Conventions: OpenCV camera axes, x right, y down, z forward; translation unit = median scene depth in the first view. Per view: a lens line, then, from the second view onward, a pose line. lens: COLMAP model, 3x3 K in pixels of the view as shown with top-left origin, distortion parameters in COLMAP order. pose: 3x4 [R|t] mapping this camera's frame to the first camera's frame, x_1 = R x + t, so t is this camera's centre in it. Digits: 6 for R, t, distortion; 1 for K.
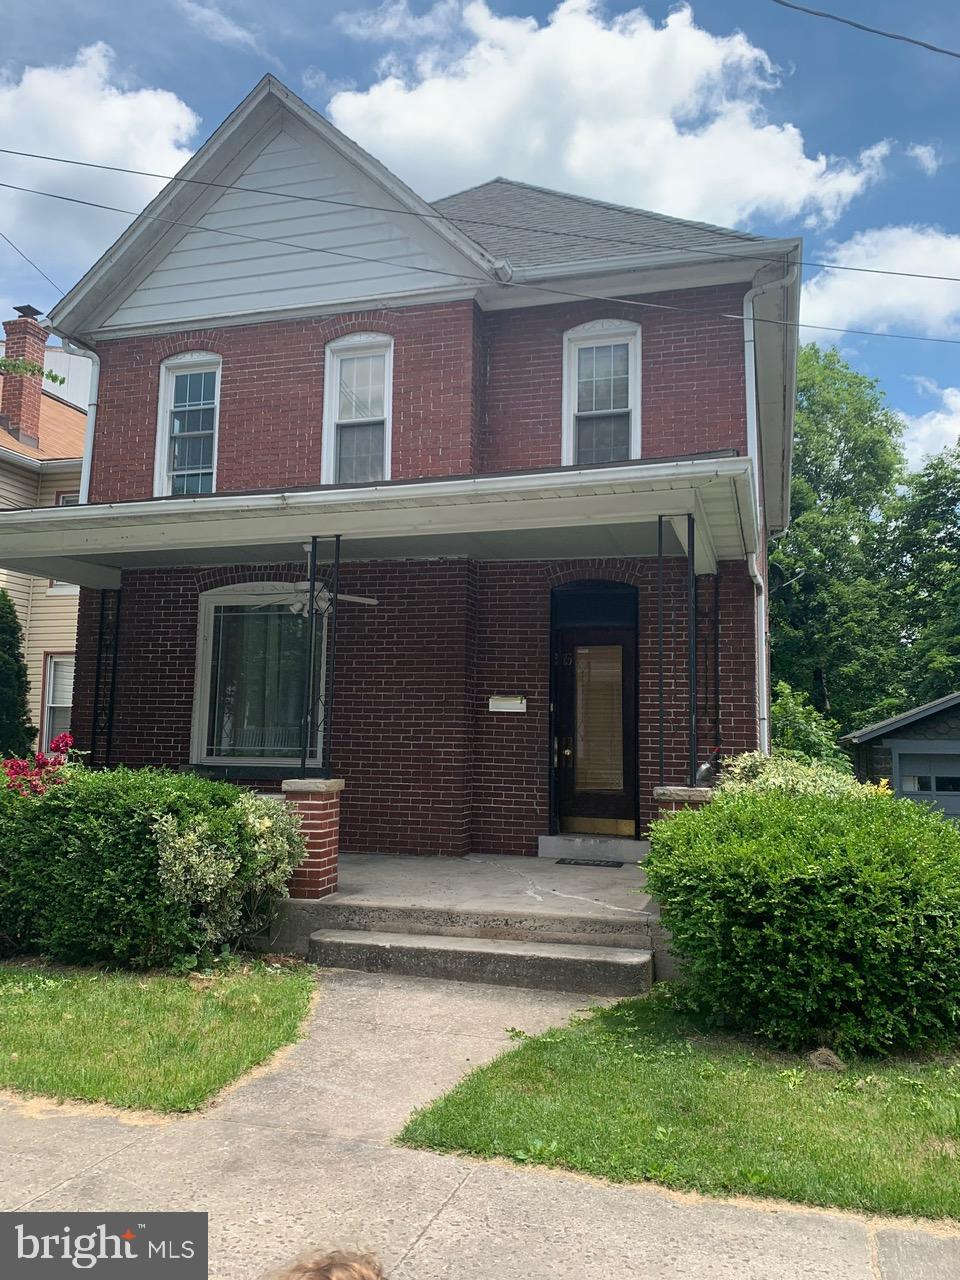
lens RADIAL K [[971.4, 0, 480.0], [0, 971.4, 640.0], [0, 0, 1]] dist [0.147147, -0.000108]
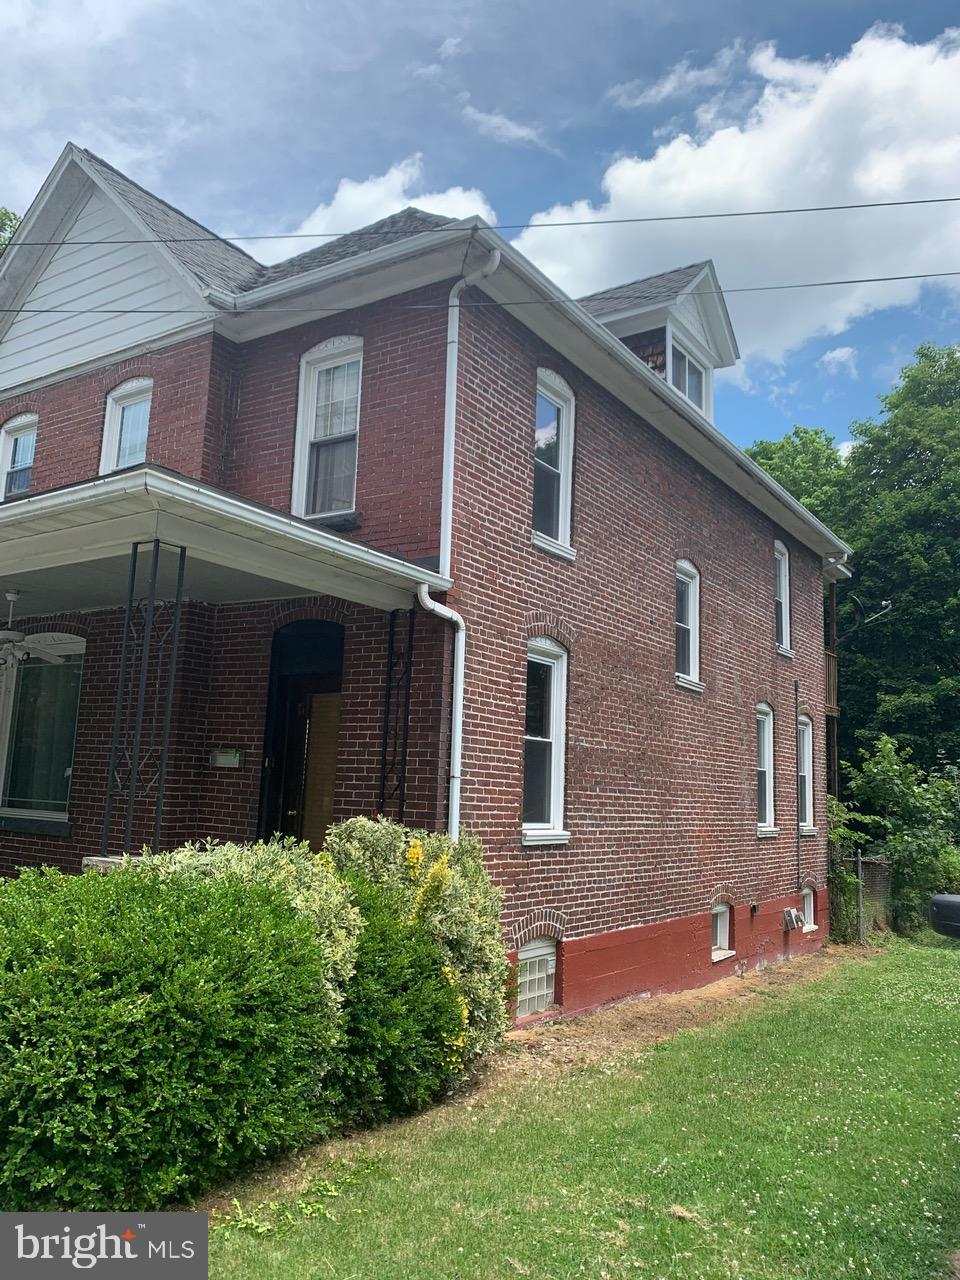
lens RADIAL K [[978.8, 0, 480.0], [0, 978.8, 640.0], [0, 0, 1]] dist [0.000971, 0.309854]
pose [[0.953389, -0.031138, -0.300134, 0.514778], [0.015803, 0.998449, -0.053386, 0.007196], [0.301331, 0.046155, 0.952402, 0.181870]]
